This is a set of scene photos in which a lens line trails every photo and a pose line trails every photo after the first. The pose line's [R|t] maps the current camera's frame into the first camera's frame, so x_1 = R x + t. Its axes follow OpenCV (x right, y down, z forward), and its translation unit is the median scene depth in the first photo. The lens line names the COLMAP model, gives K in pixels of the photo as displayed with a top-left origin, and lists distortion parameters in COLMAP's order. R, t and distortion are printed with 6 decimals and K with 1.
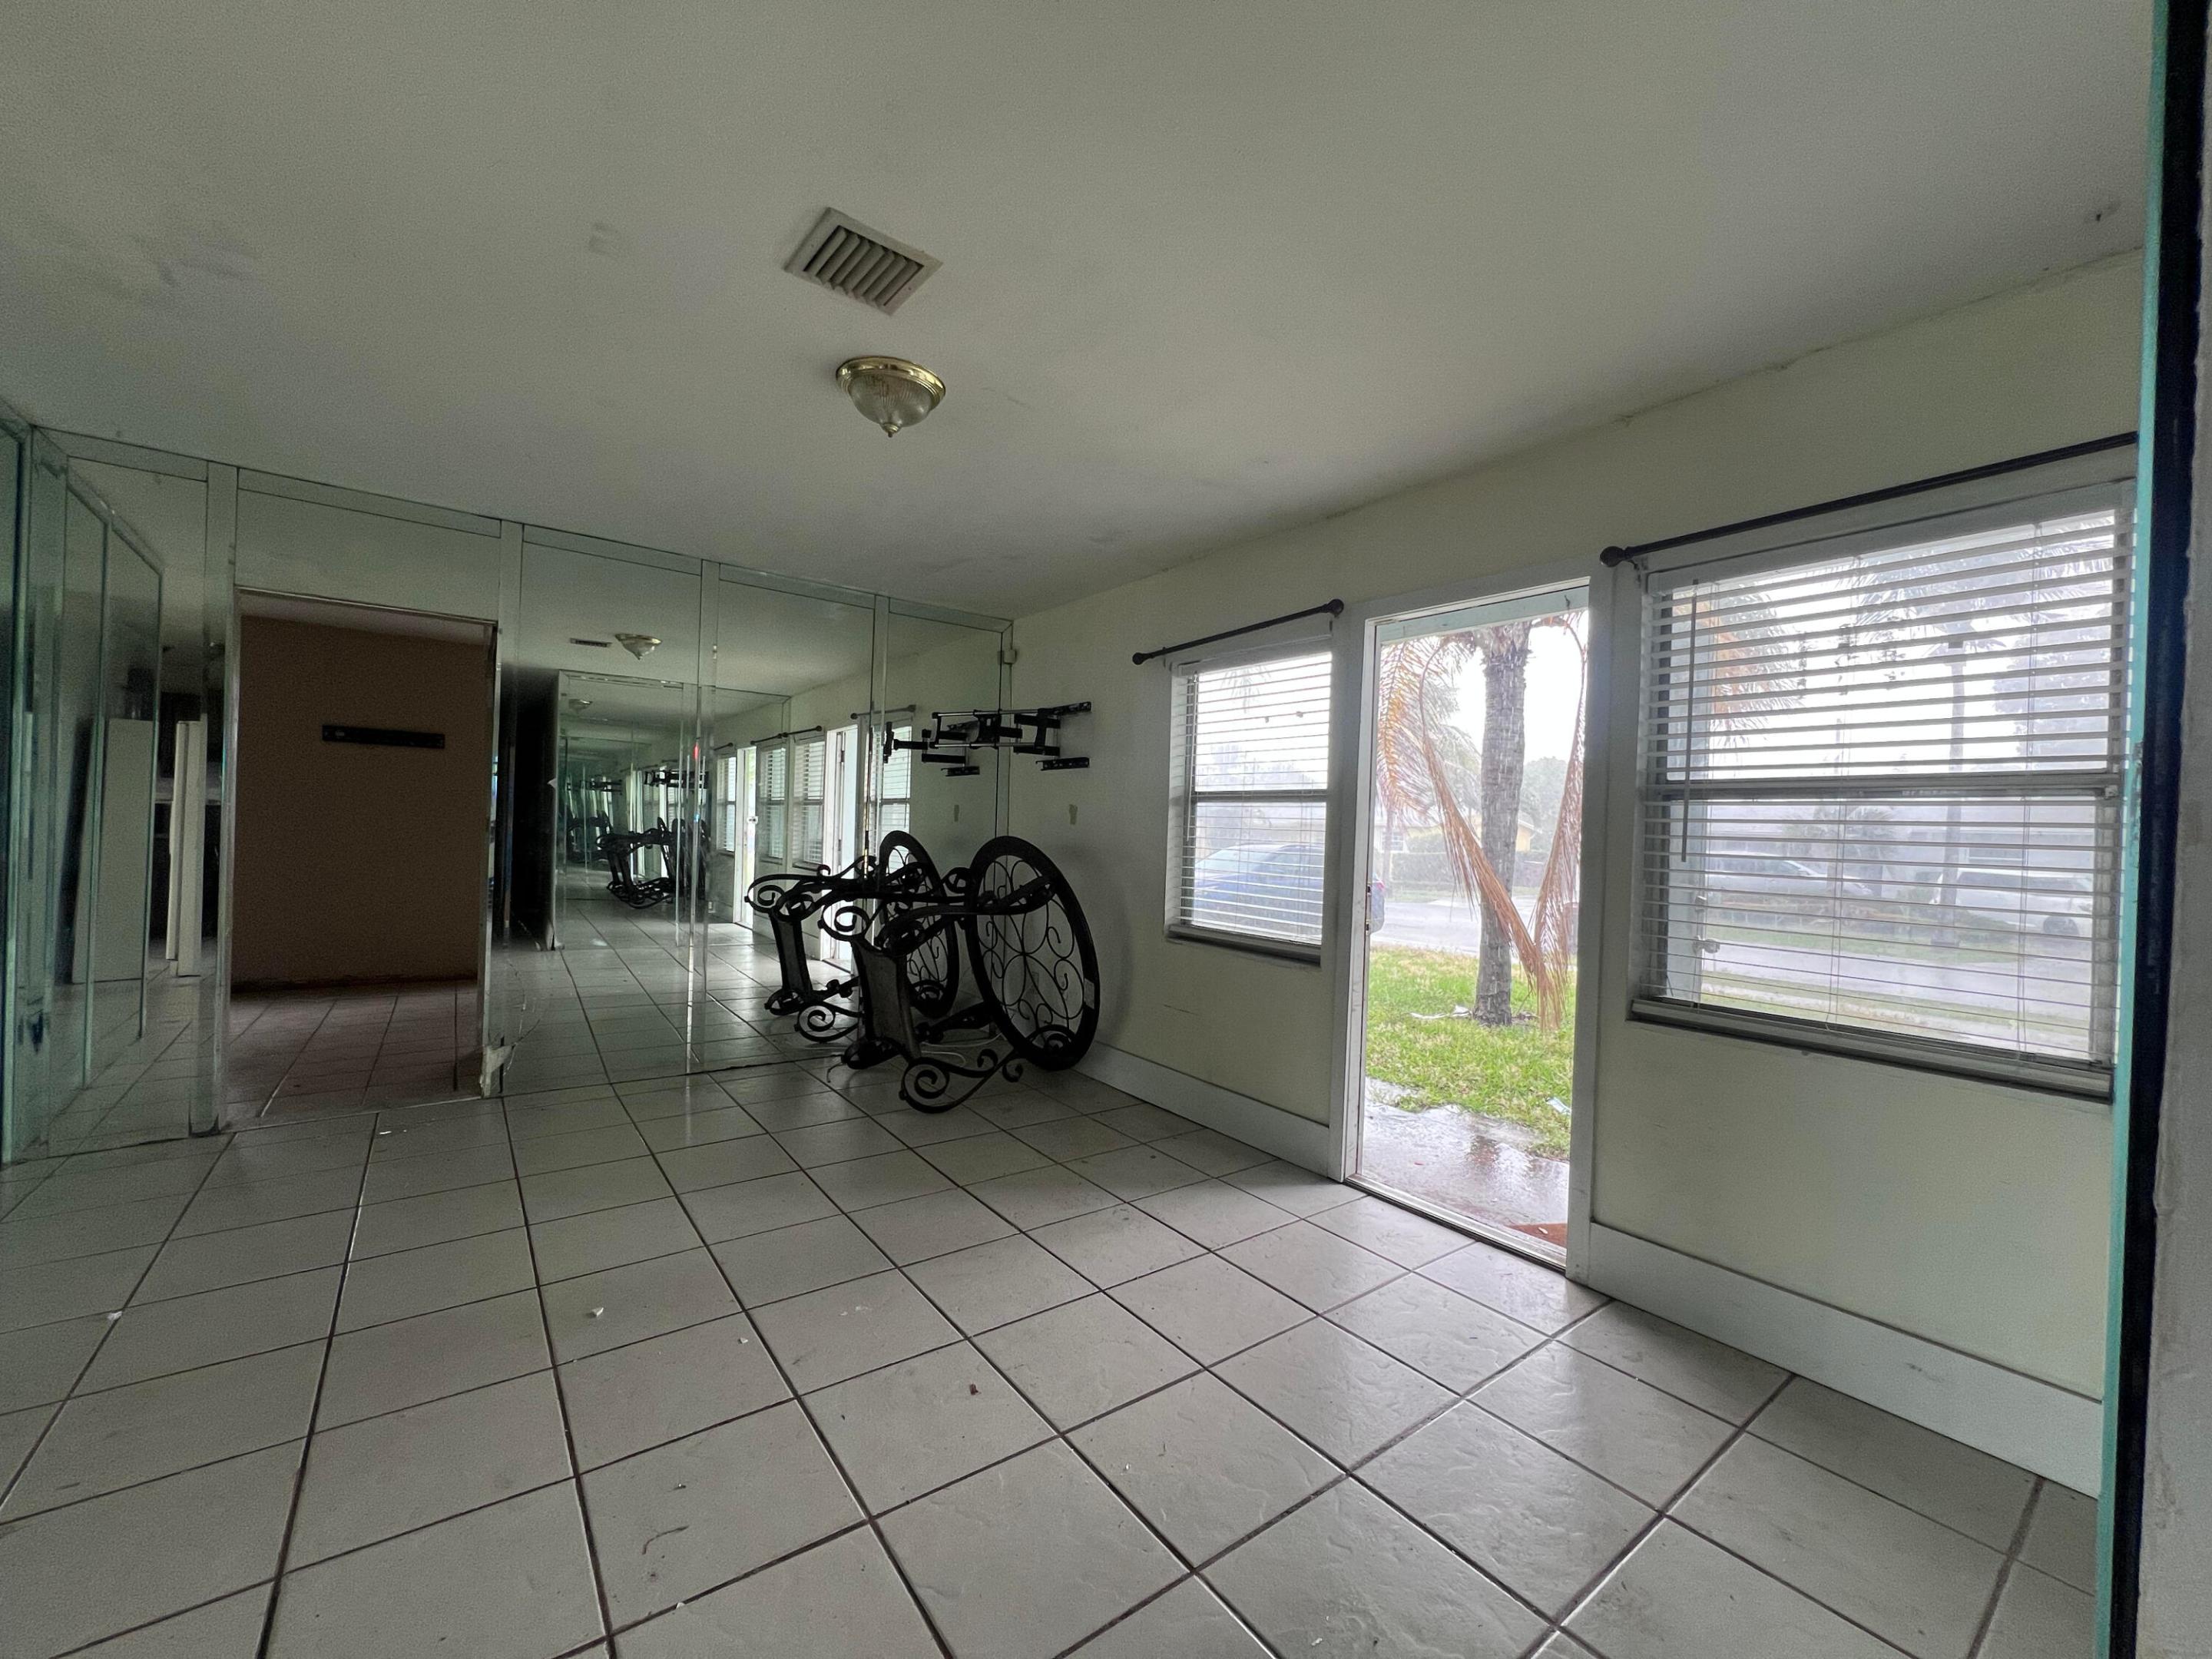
lens RADIAL K [[903.9, 0, 1146.0], [0, 903.9, 829.7], [0, 0, 1]] dist [0.001972, 0.000083]
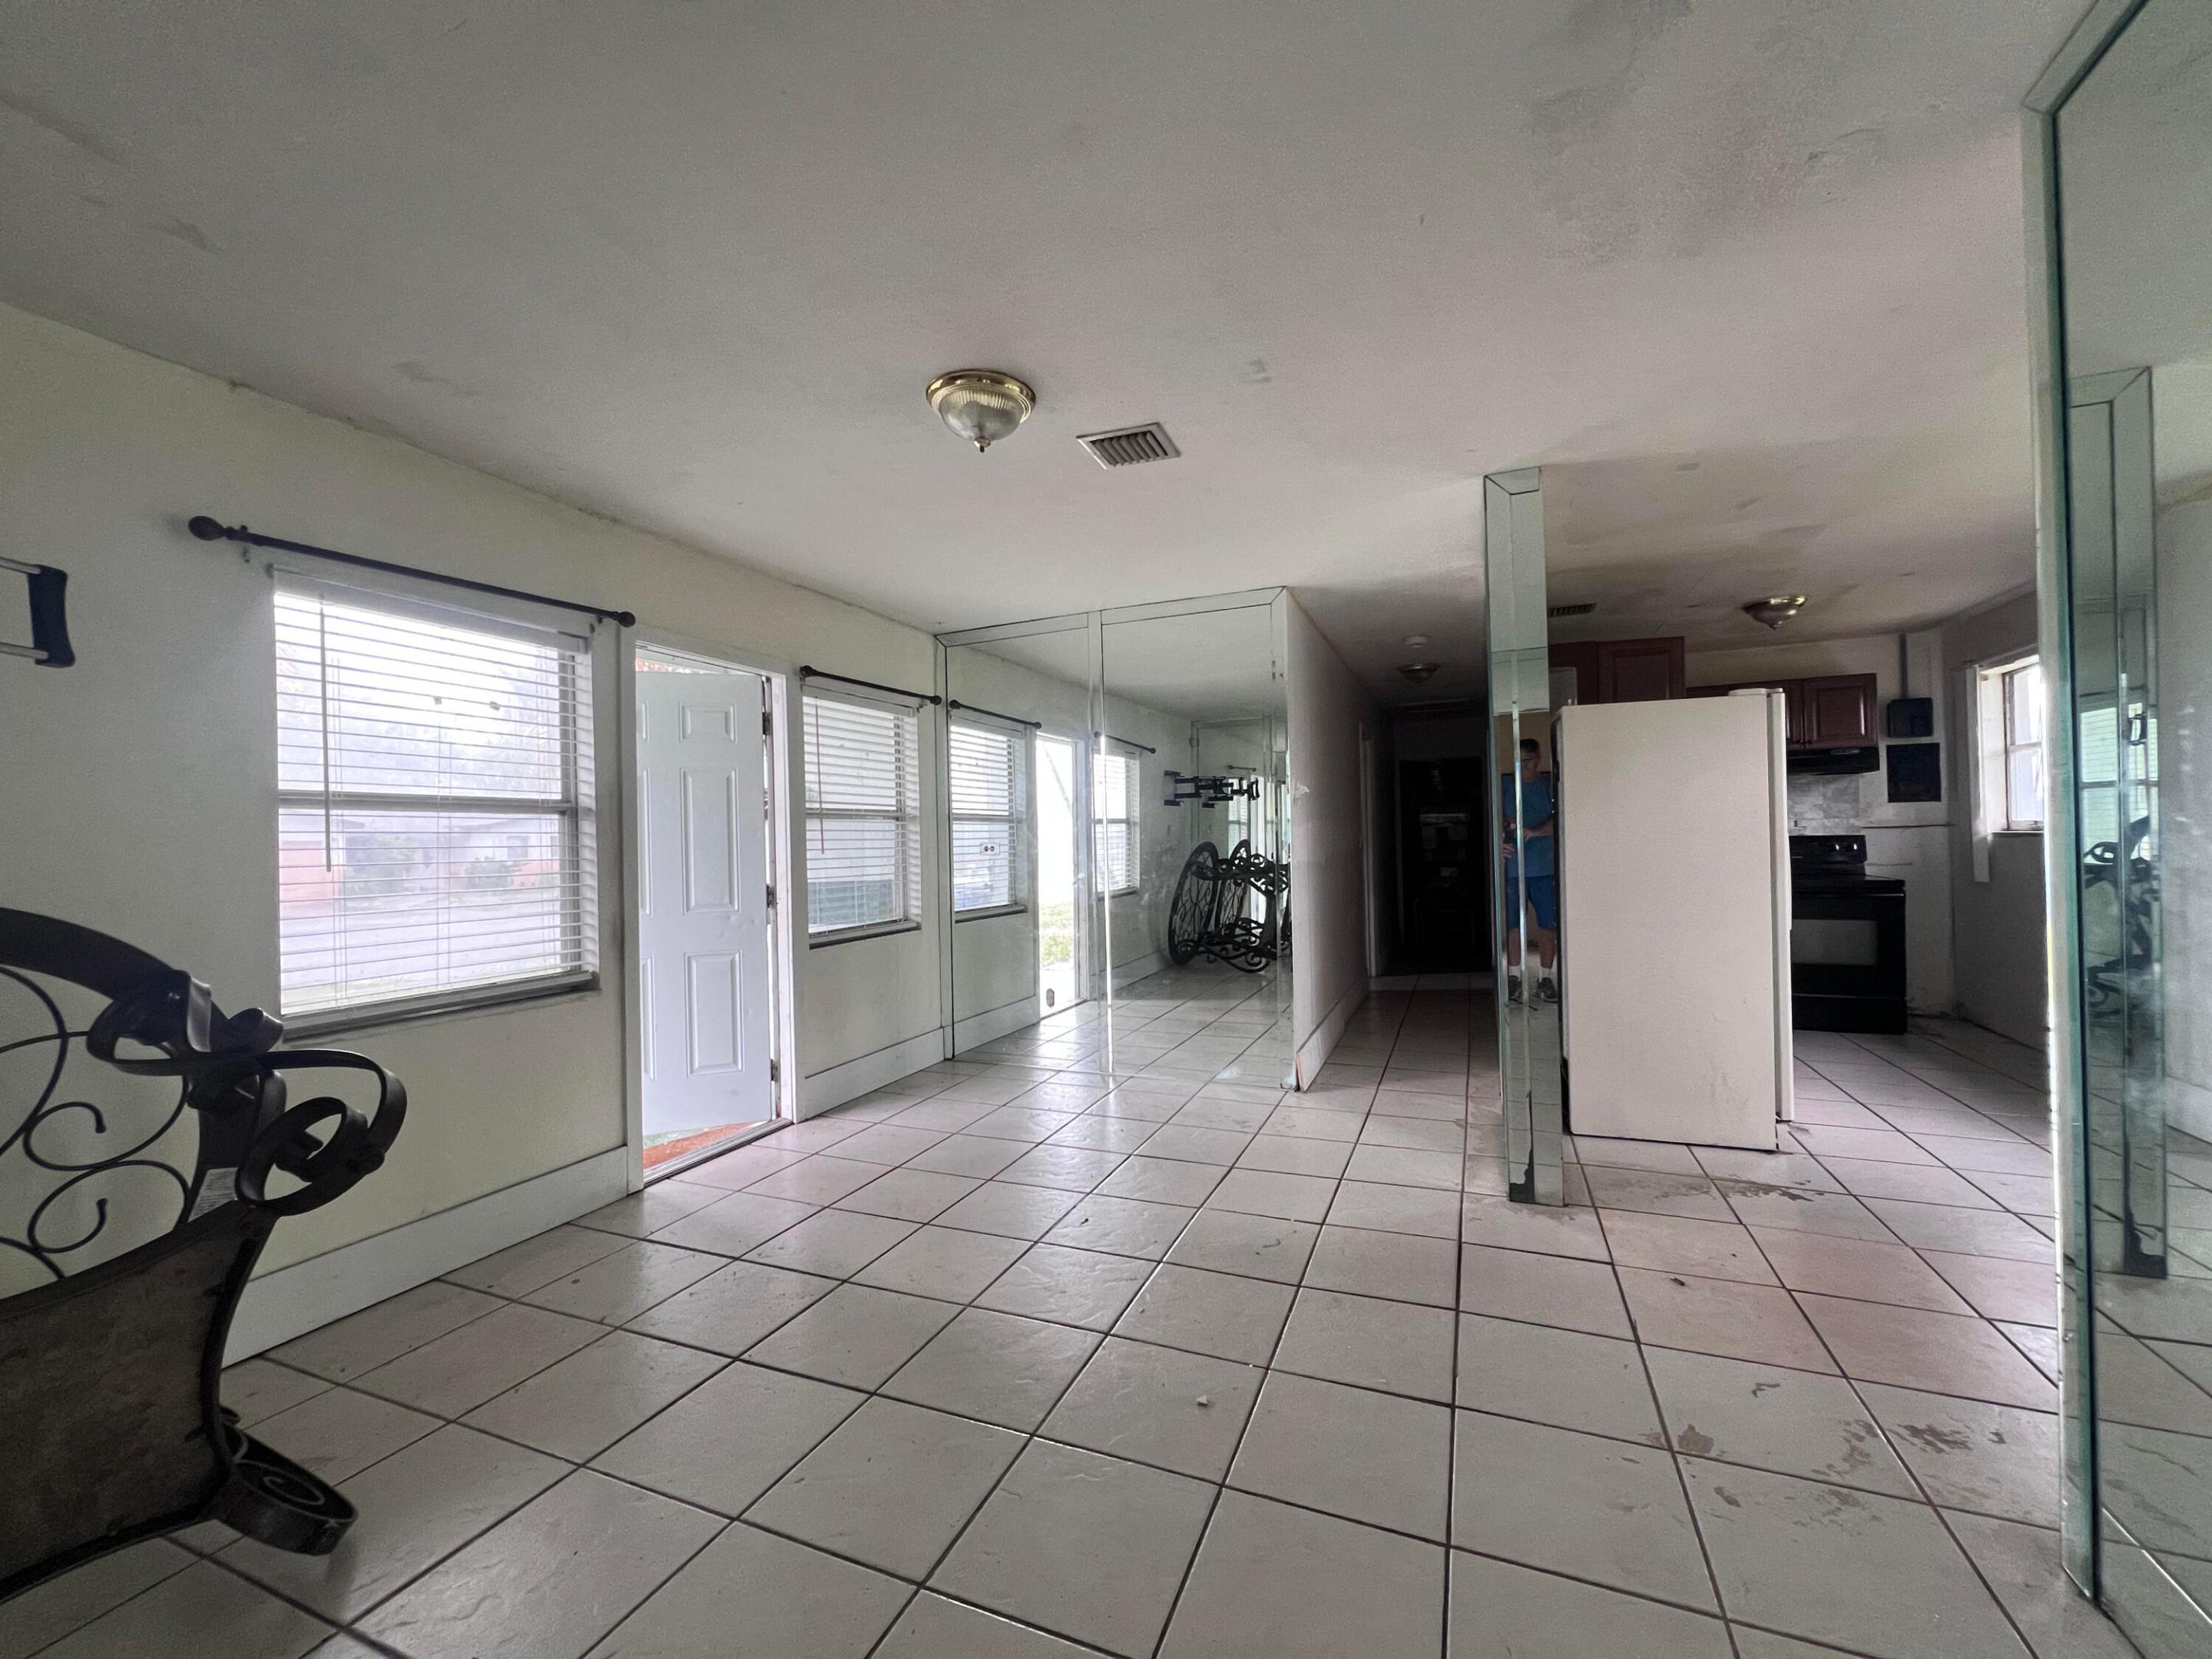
lens RADIAL K [[888.9, 0, 1097.0], [0, 888.9, 838.6], [0, 0, 1]] dist [-0.001187, -0.000167]
pose [[-0.486638, -0.019842, 0.873379, -0.924420], [0.007639, 0.999607, 0.026966, -0.028695], [-0.873571, 0.019794, -0.486295, 1.057340]]
